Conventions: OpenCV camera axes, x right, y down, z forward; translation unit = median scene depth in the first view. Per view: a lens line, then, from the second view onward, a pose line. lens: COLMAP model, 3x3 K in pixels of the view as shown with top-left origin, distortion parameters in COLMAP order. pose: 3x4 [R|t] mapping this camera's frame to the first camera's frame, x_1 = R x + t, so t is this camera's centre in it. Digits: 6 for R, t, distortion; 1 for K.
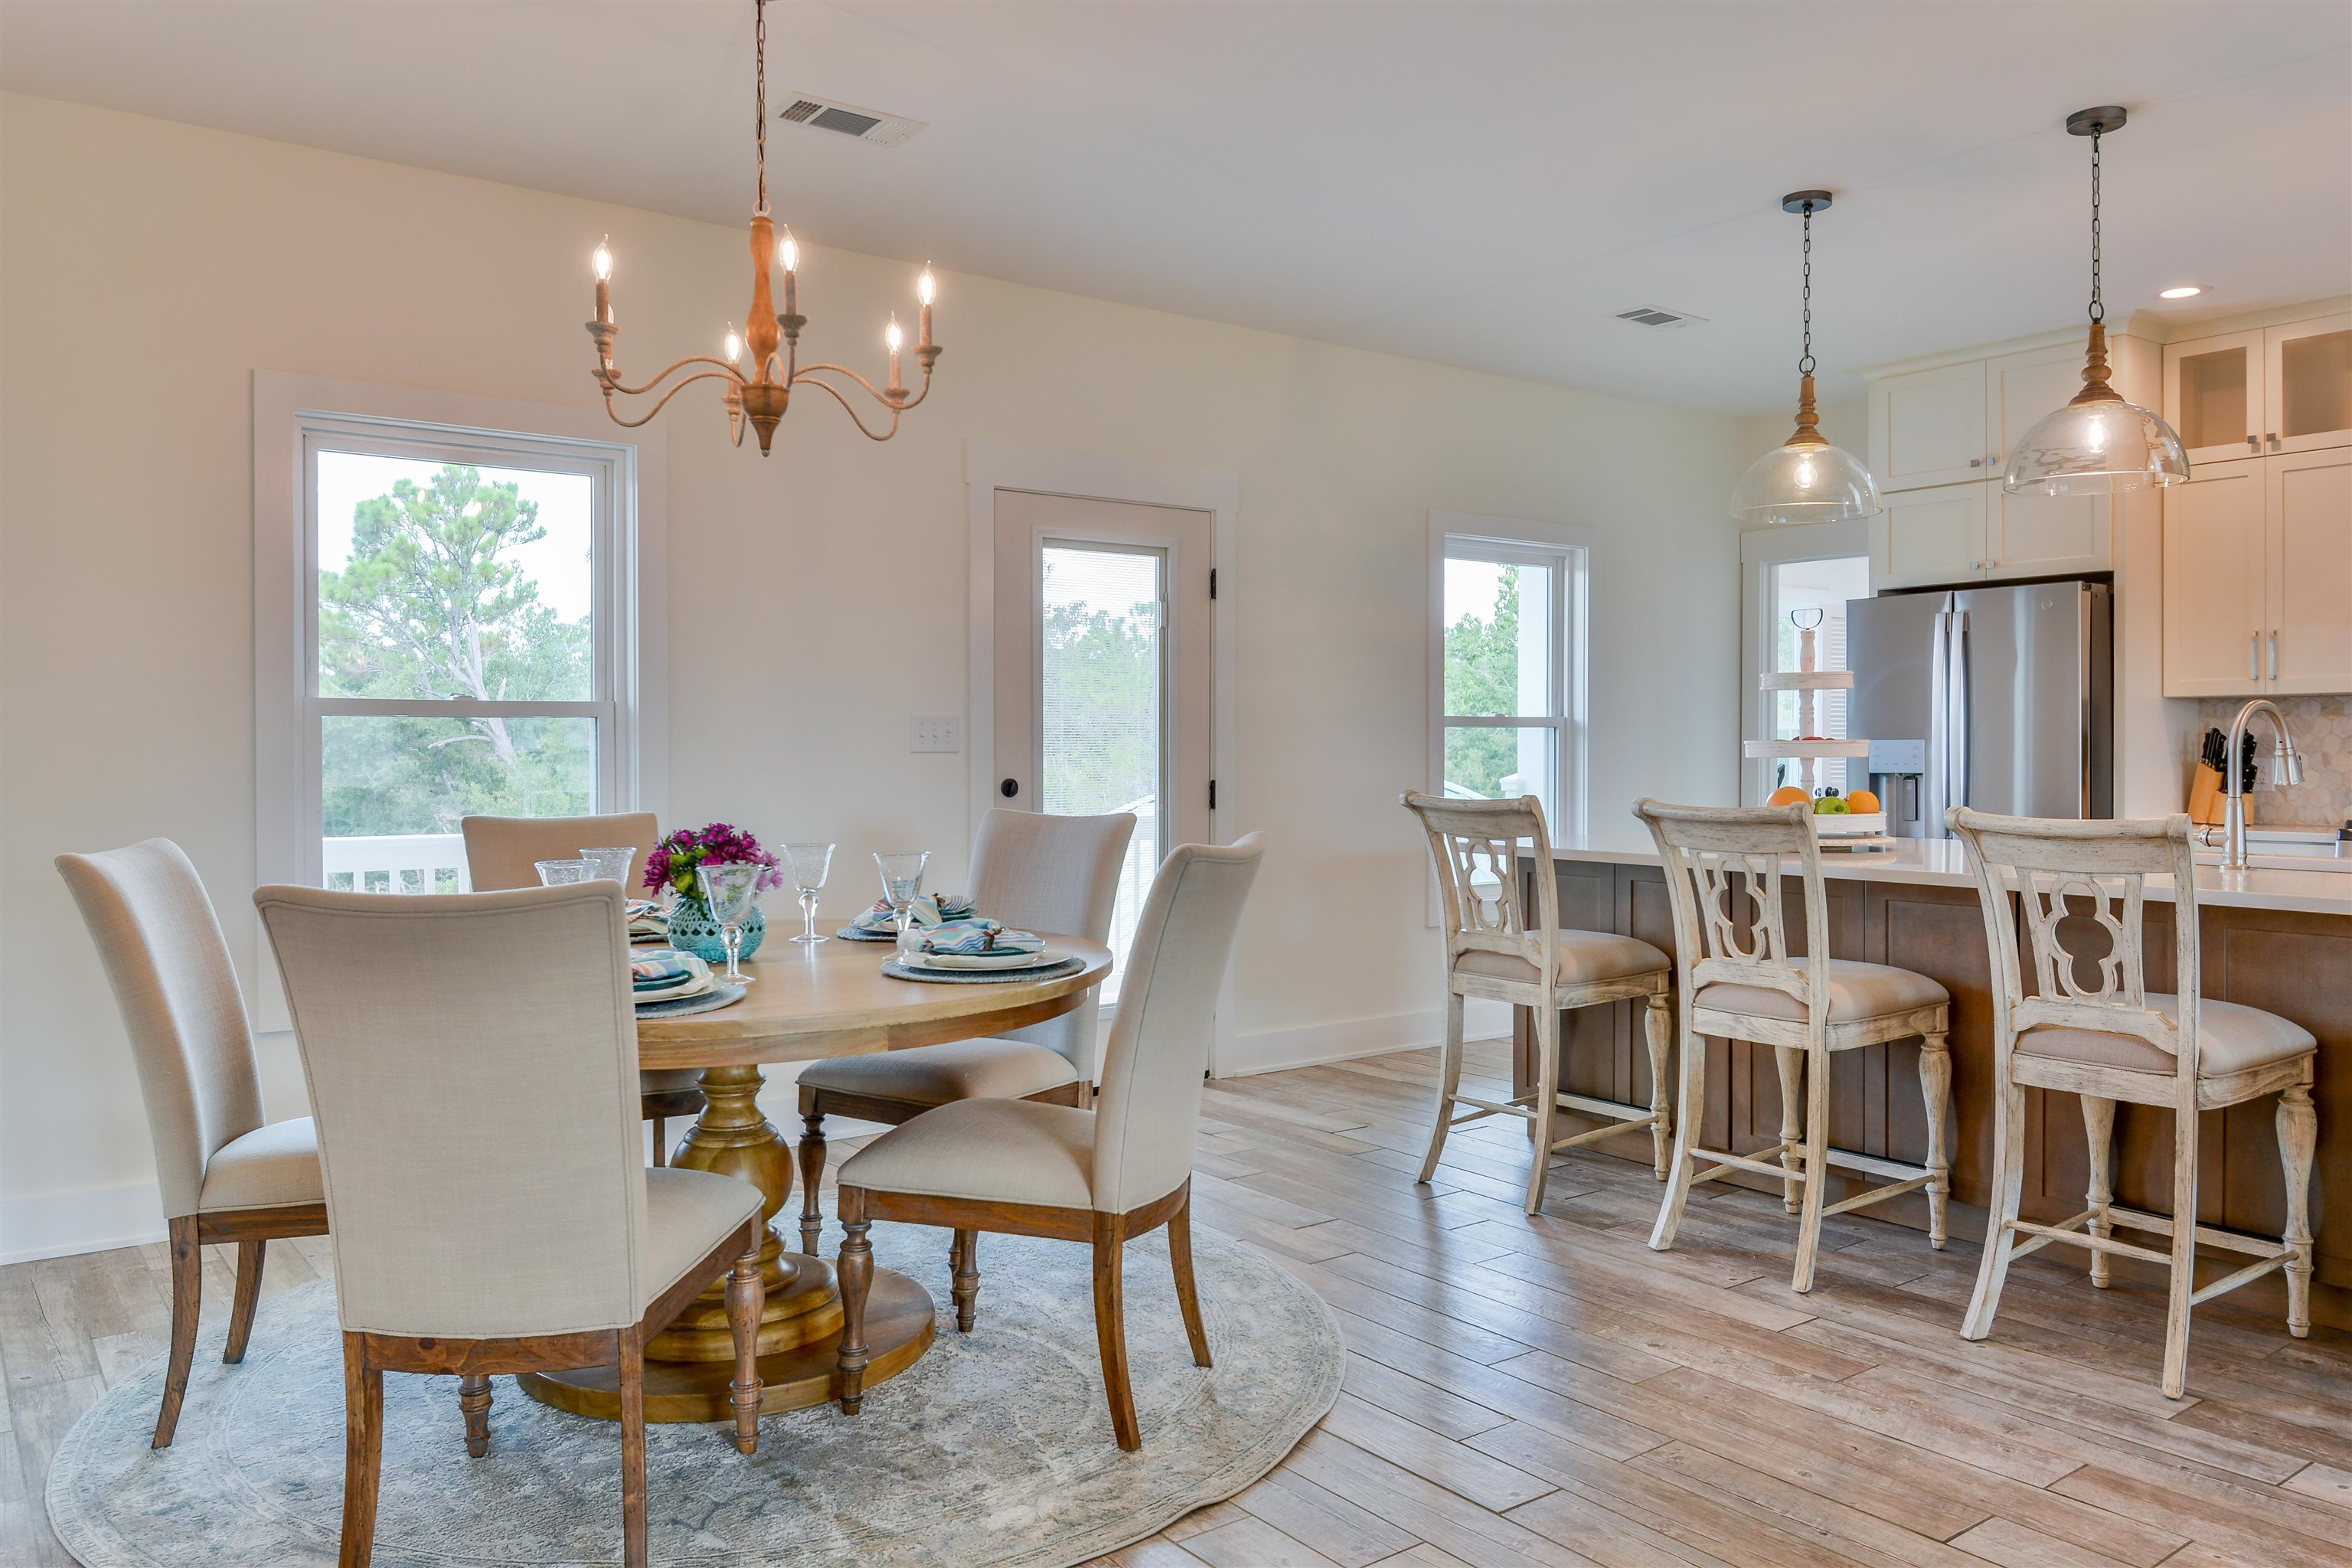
lens RADIAL K [[1694.0, 0, 1176.6], [0, 1694.0, 780.5], [0, 0, 1]] dist [0.020786, -0.042109]
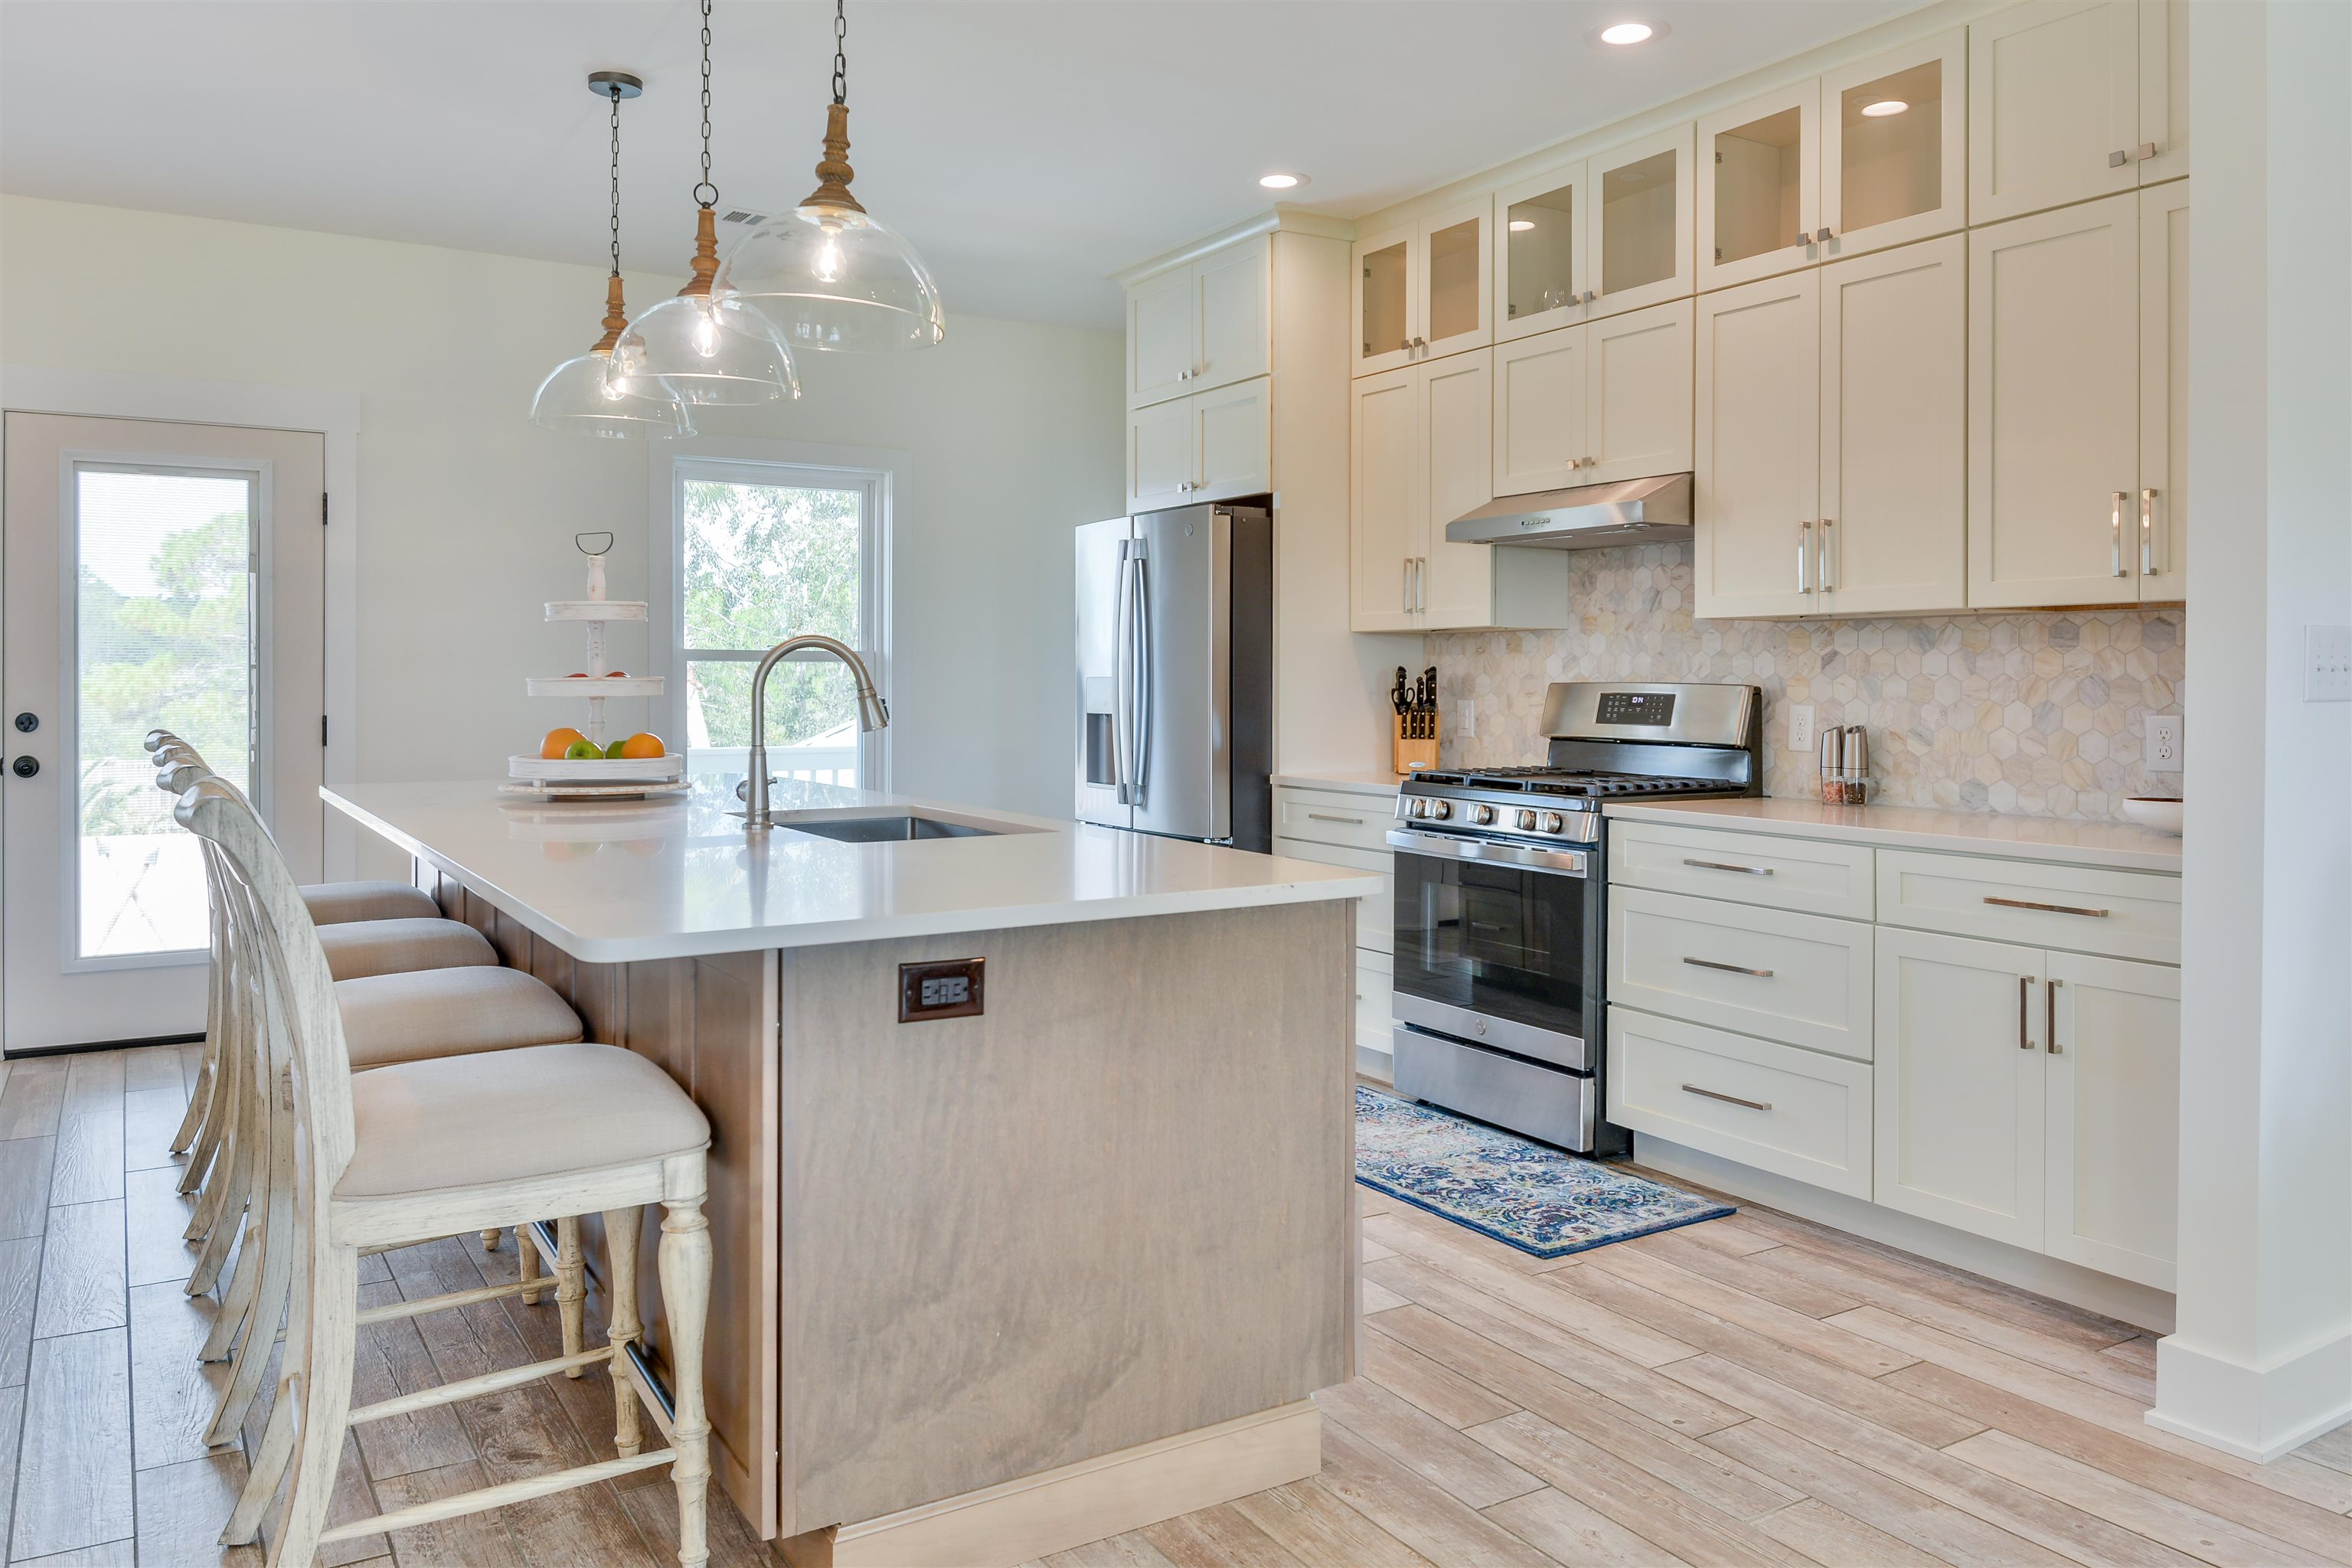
lens RADIAL K [[1694.0, 0, 1167.5], [0, 1694.0, 772.0], [0, 0, 1]] dist [0.020786, -0.042109]
pose [[0.995494, 0.012124, -0.094049, 0.592867], [-0.008548, 0.999228, 0.038333, -0.008379], [0.094441, -0.037356, 0.994829, 0.084501]]
